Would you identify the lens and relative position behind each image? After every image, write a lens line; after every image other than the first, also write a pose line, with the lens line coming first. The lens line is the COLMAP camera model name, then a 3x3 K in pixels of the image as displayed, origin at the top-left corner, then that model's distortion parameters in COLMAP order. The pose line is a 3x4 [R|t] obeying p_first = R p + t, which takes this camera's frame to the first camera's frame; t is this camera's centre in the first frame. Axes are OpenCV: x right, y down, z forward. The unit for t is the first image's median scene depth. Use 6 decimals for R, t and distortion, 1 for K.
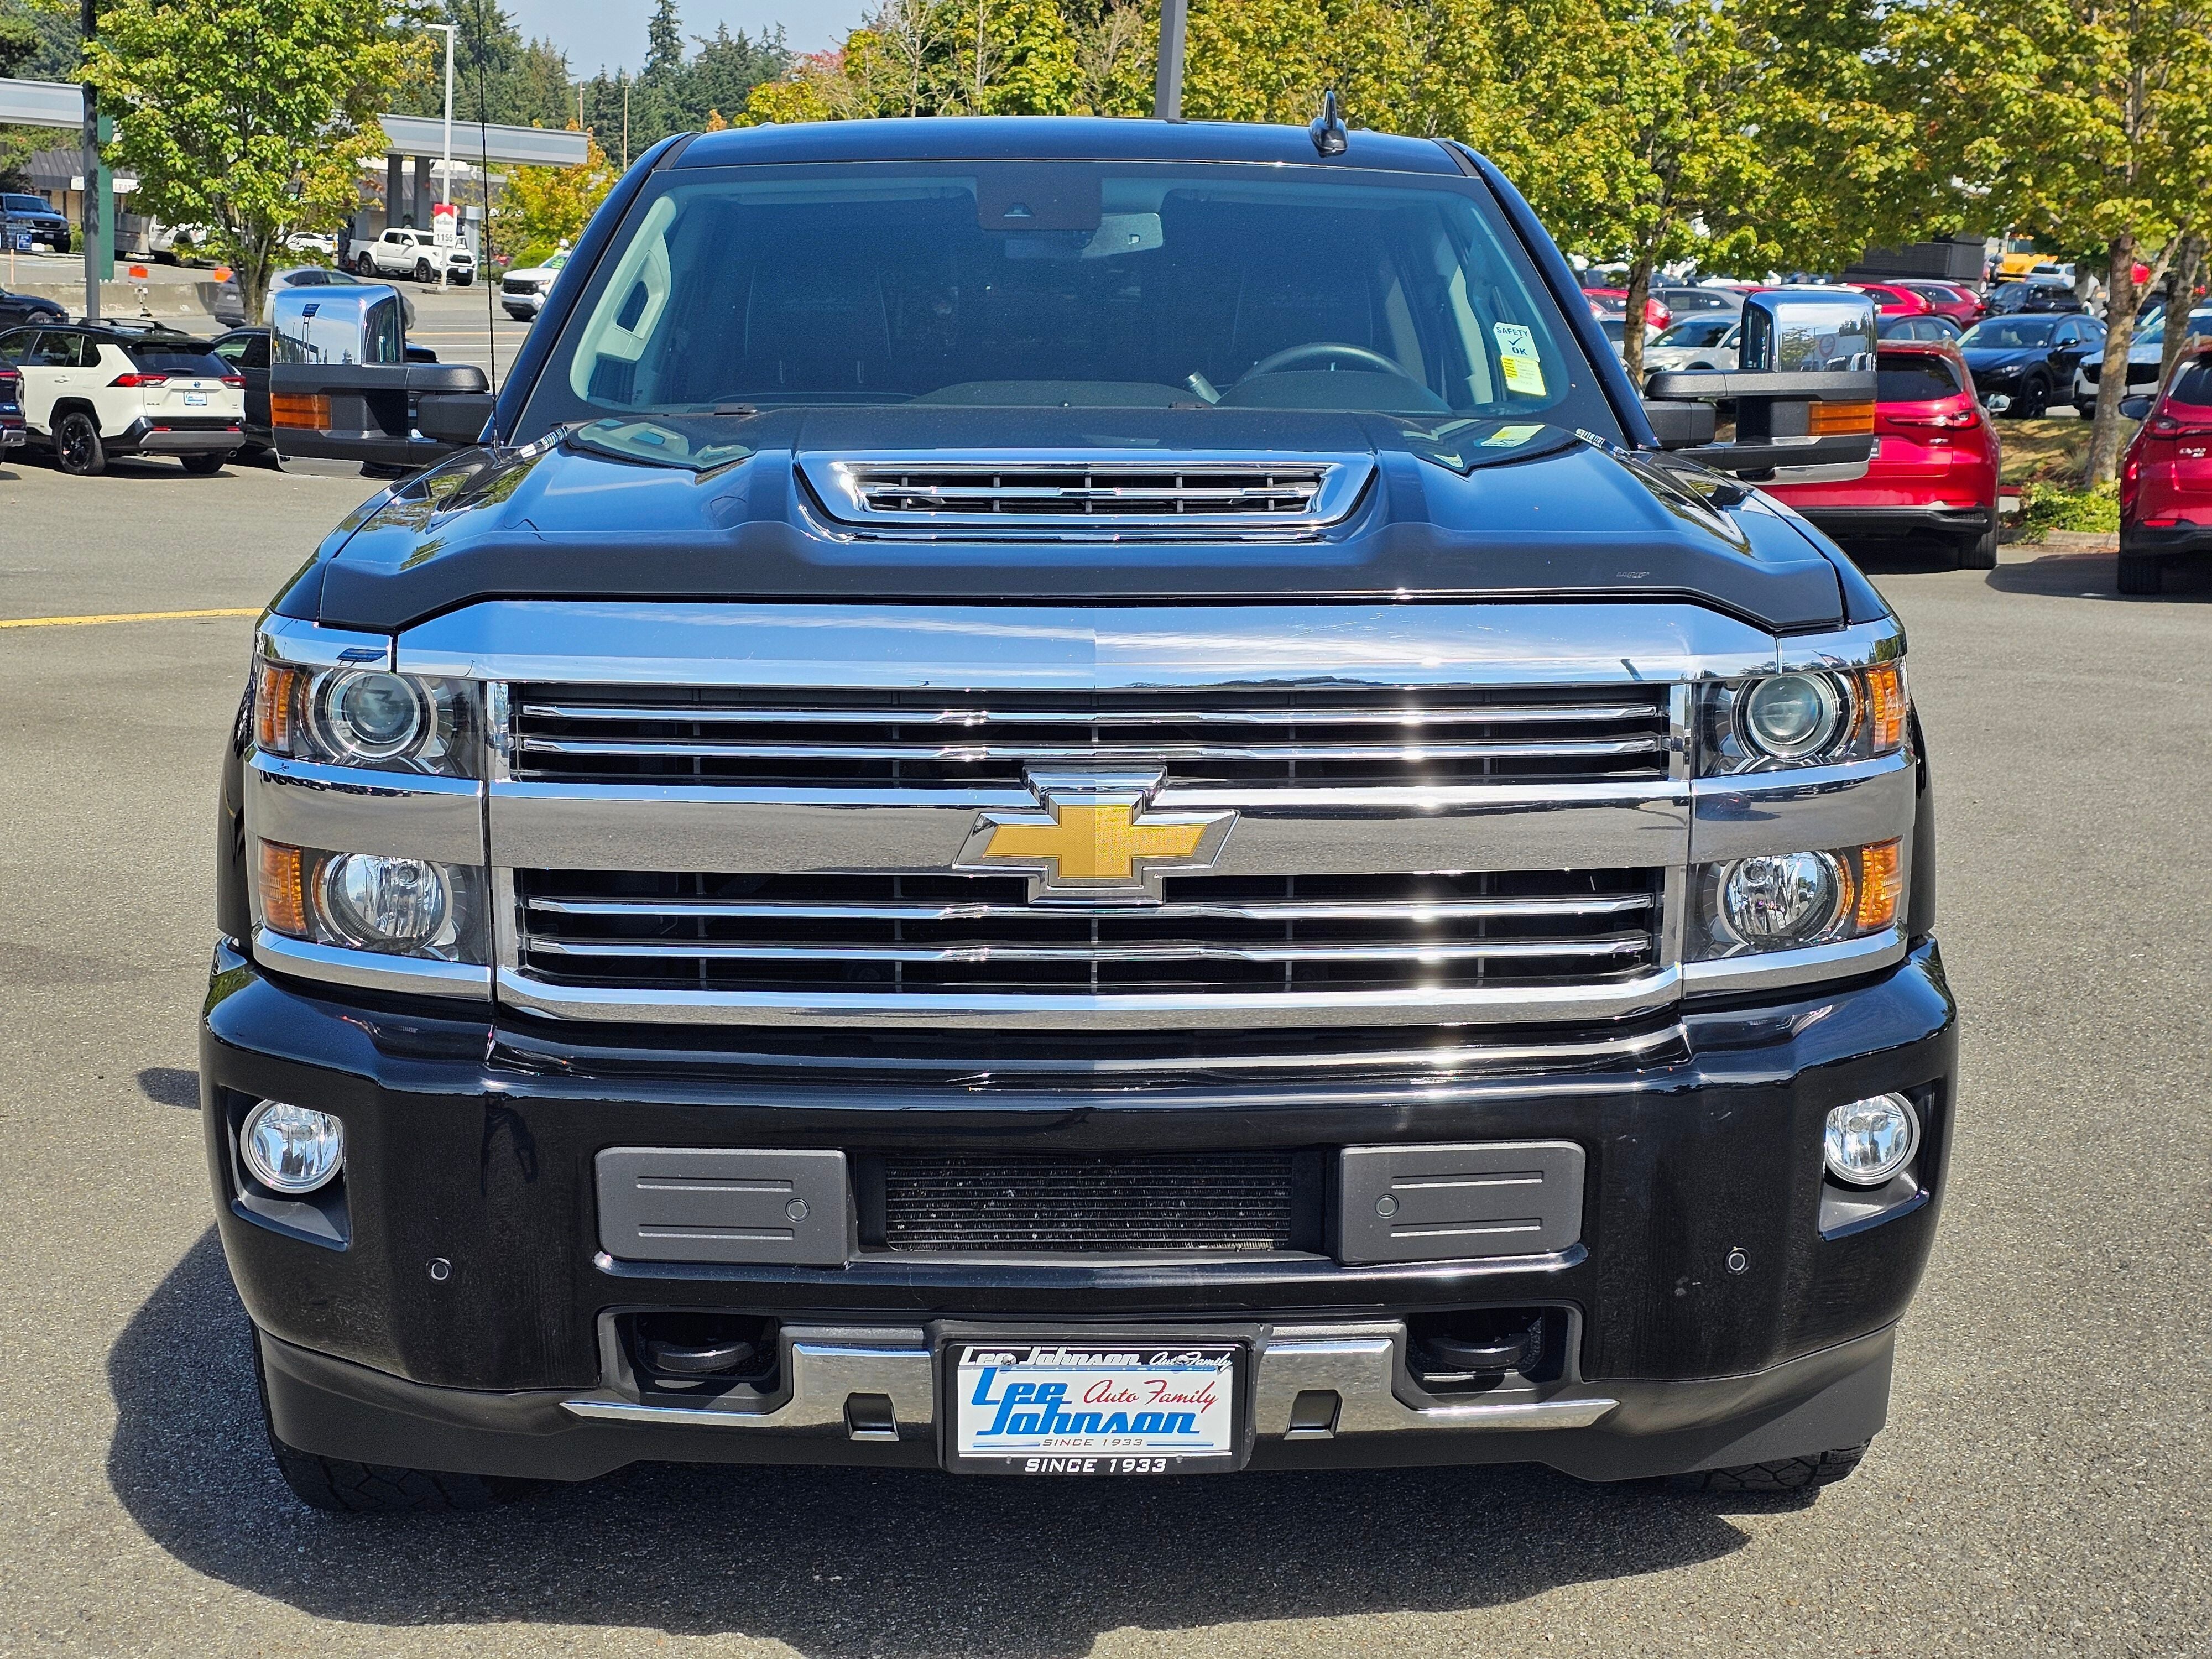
lens RADIAL K [[3026.4, 0, 1105.5], [0, 3026.4, 765.9], [0, 0, 1]] dist [0.117871, -0.088912]
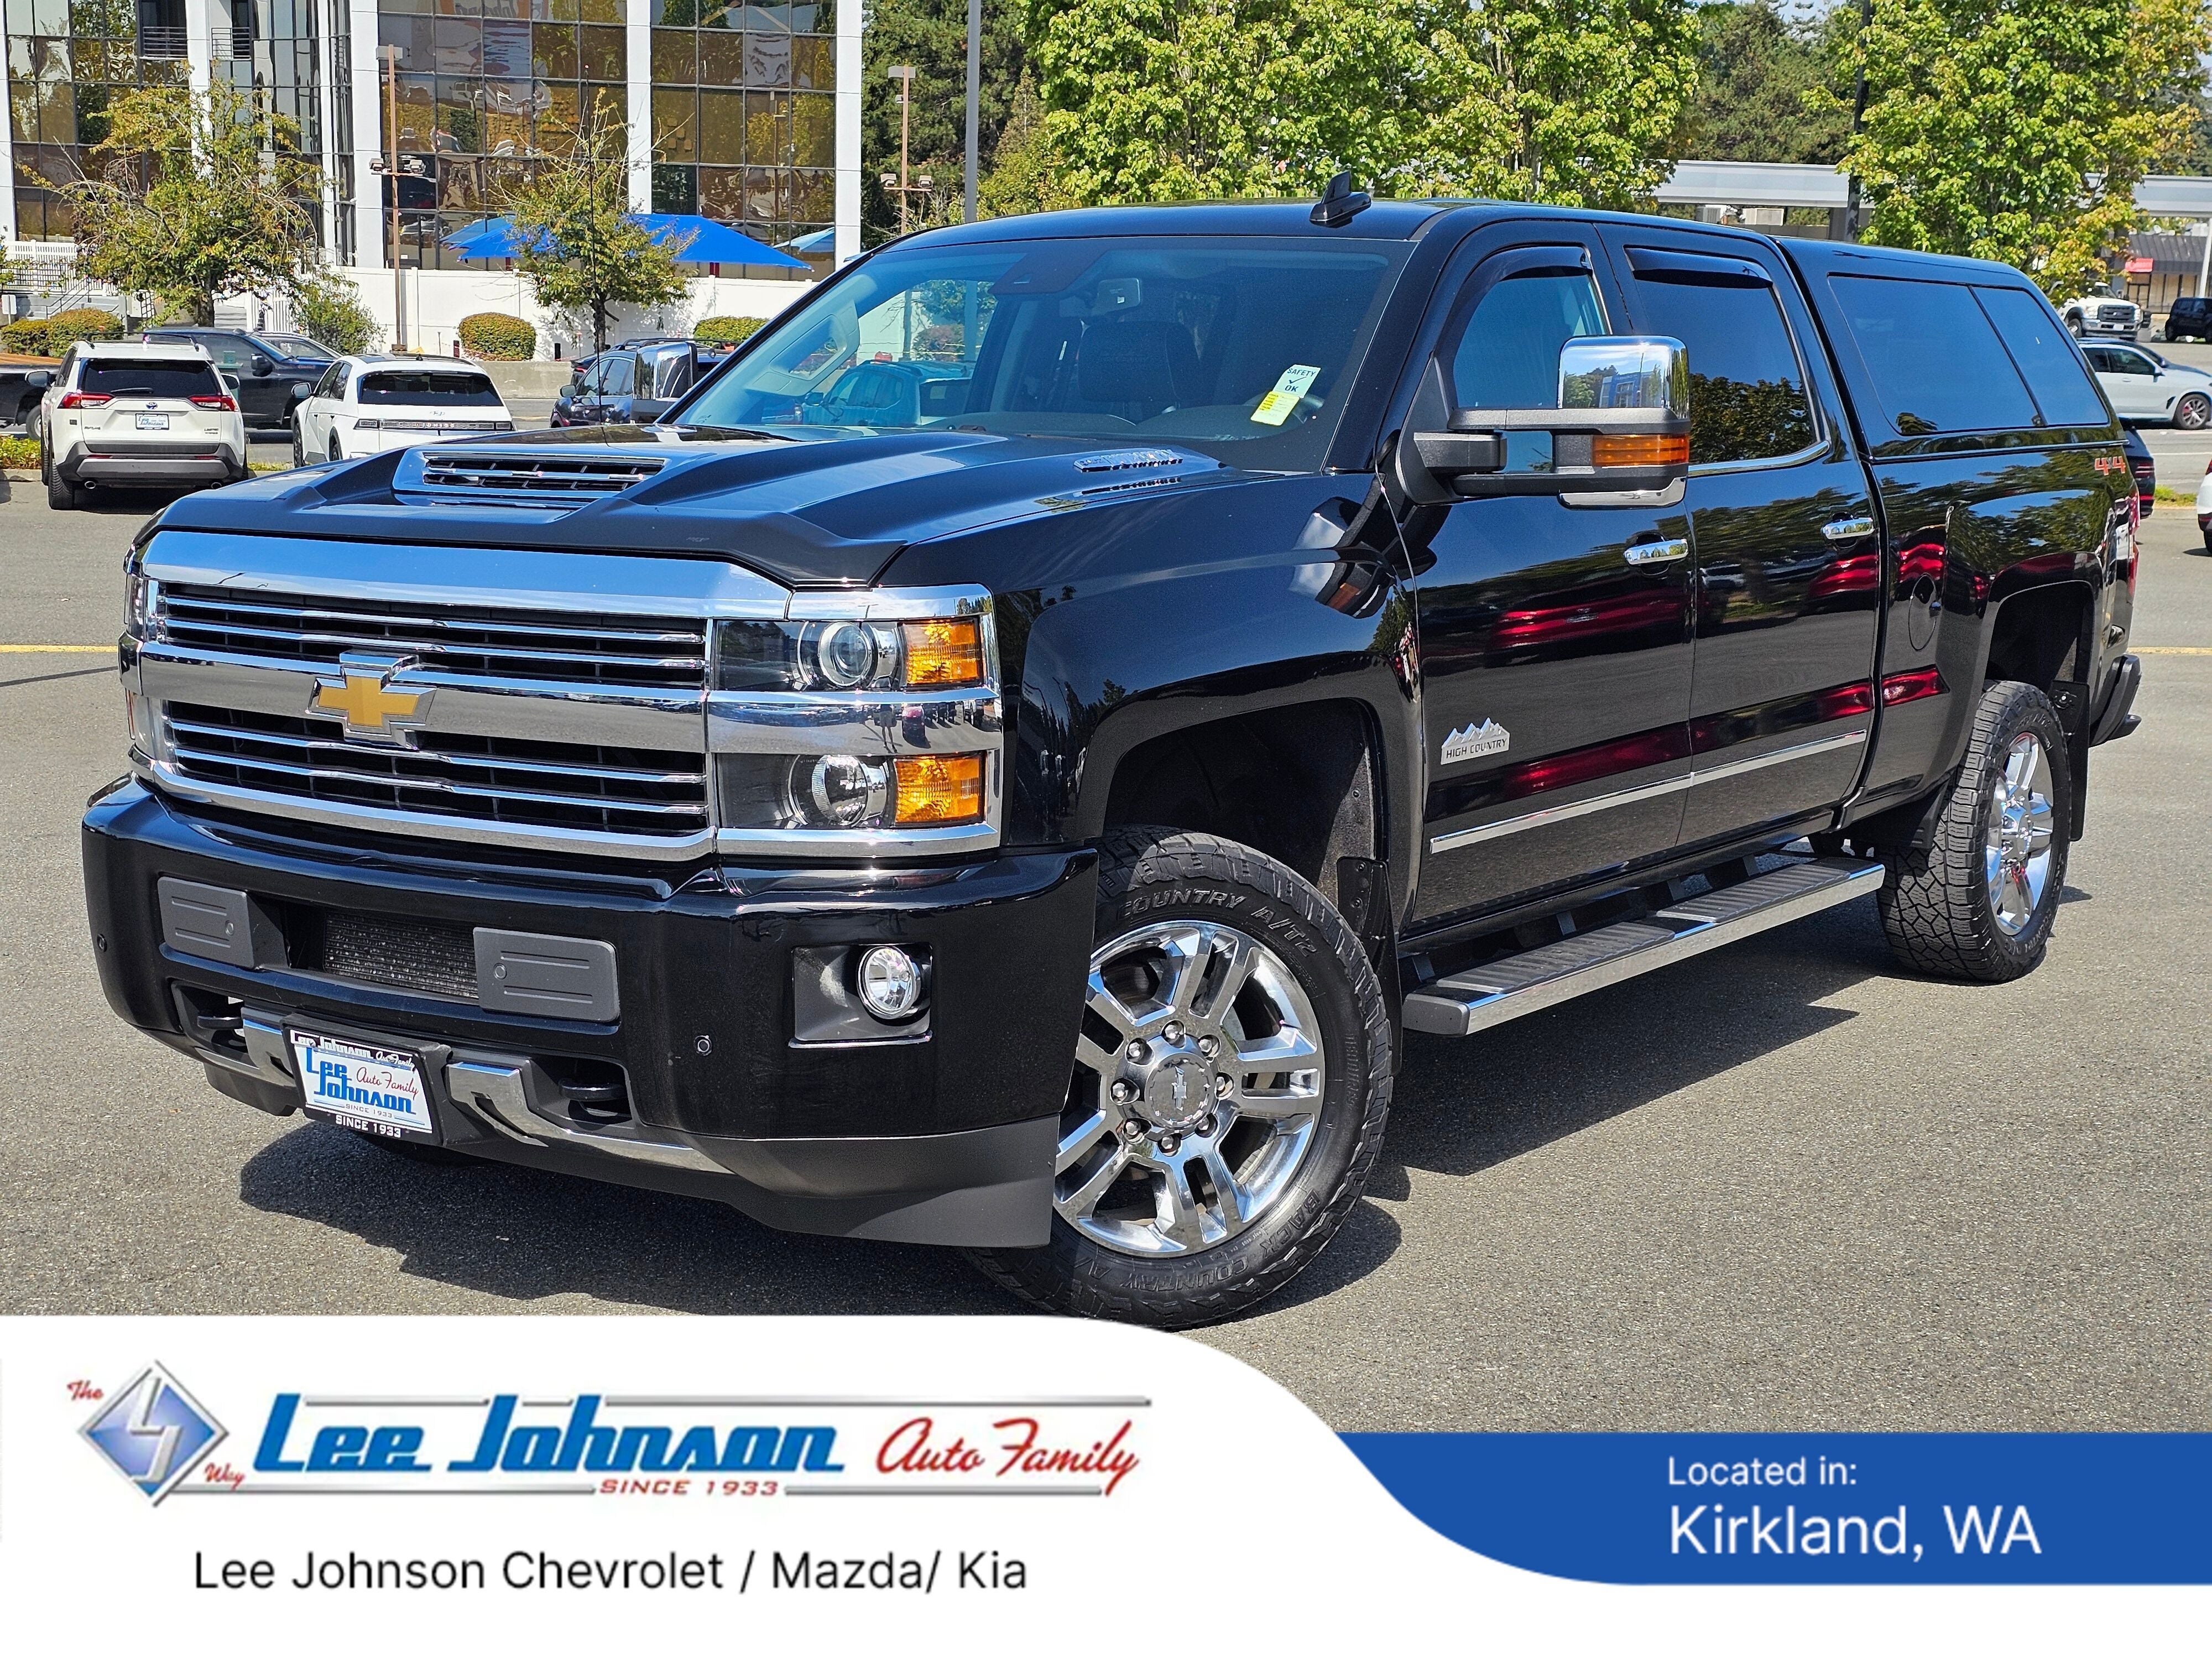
lens RADIAL K [[3026.4, 0, 1105.5], [0, 3026.4, 765.9], [0, 0, 1]] dist [0.117871, -0.088912]
pose [[0.791905, 0.073771, -0.606172, 0.127364], [-0.088716, 0.996043, 0.005319, 0.001728], [0.604165, 0.049565, 0.795316, 0.003220]]
